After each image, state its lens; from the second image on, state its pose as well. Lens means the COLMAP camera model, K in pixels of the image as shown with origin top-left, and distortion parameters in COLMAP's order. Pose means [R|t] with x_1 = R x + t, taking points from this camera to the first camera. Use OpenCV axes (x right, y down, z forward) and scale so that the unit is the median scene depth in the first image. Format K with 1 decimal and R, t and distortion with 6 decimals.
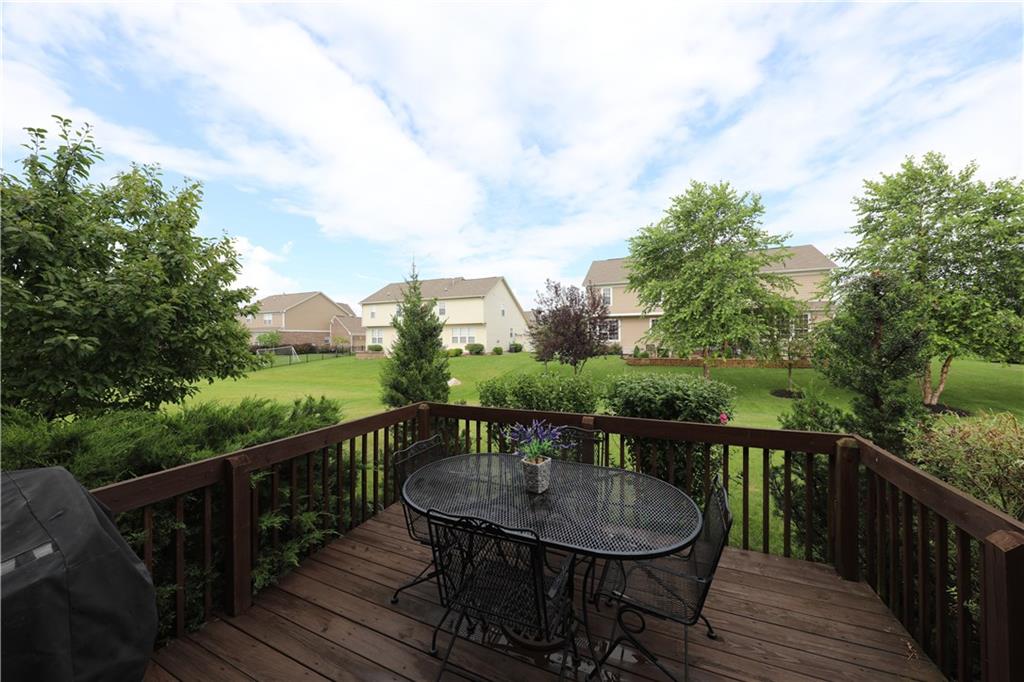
lens RADIAL K [[354.1, 0, 512.3], [0, 354.1, 339.7], [0, 0, 1]] dist [-0.001305, -0.000229]
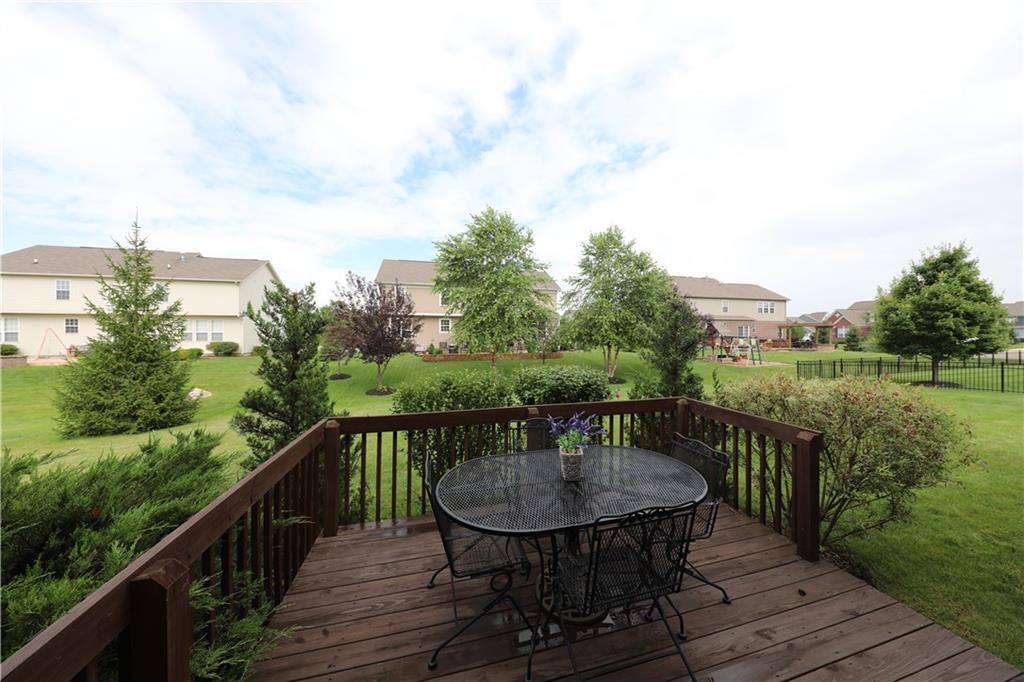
lens RADIAL K [[333.1, 0, 514.2], [0, 333.1, 341.1], [0, 0, 1]] dist [0.001936, -0.000051]
pose [[0.781327, -0.001170, 0.624121, -0.115358], [-0.005363, 0.999949, 0.008587, 0.000013], [-0.624099, -0.010056, 0.781280, 0.053175]]
